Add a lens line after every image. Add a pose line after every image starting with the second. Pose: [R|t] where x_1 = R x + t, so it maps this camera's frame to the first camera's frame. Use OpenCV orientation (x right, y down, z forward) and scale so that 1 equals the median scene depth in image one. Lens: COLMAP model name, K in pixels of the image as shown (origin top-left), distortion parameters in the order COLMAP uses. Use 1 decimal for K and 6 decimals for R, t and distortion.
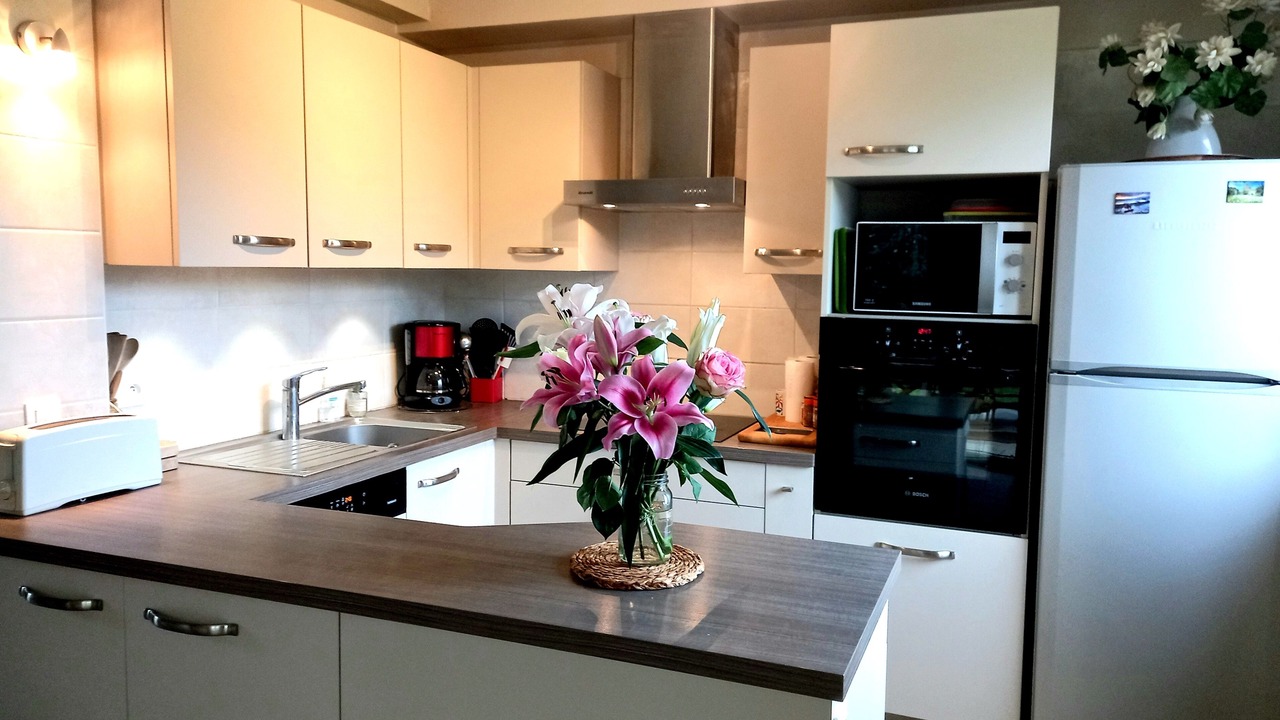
lens RADIAL K [[985.7, 0, 641.2], [0, 985.7, 376.5], [0, 0, 1]] dist [0.074210, -0.068061]
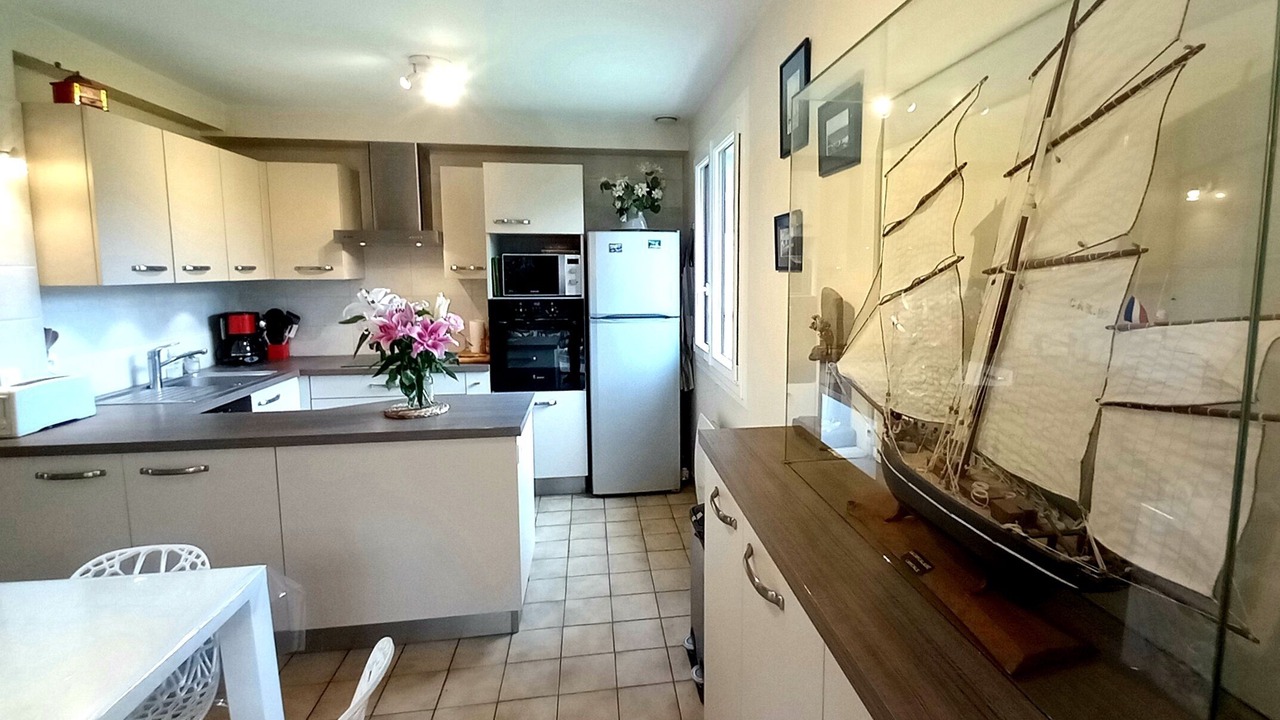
lens RADIAL K [[520.0, 0, 665.3], [0, 520.0, 322.6], [0, 0, 1]] dist [0.000092, -0.000241]
pose [[0.864601, -0.064313, 0.498326, -0.046639], [0.070660, 0.997482, 0.006136, 0.008980], [-0.497465, 0.029906, 0.866968, -0.144709]]
